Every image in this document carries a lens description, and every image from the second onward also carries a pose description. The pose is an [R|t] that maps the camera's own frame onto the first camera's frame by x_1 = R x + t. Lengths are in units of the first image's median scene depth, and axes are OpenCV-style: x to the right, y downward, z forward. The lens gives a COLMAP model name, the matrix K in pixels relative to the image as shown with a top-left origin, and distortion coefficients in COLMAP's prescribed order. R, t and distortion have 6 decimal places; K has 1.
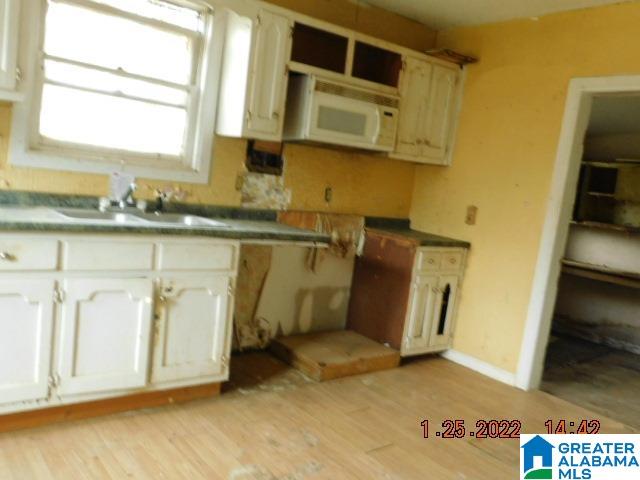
lens RADIAL K [[564.1, 0, 320.0], [0, 564.1, 240.0], [0, 0, 1]] dist [-0.004907, -0.003806]
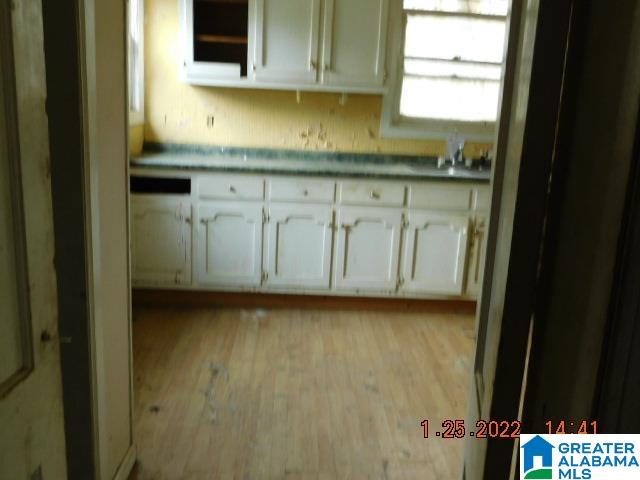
lens RADIAL K [[564.1, 0, 320.0], [0, 564.1, 240.0], [0, 0, 1]] dist [-0.004907, -0.003806]
pose [[0.807047, 0.060958, -0.587332, 0.213934], [-0.022159, 0.997083, 0.073037, 0.035189], [0.590071, -0.045929, 0.806044, -0.307809]]
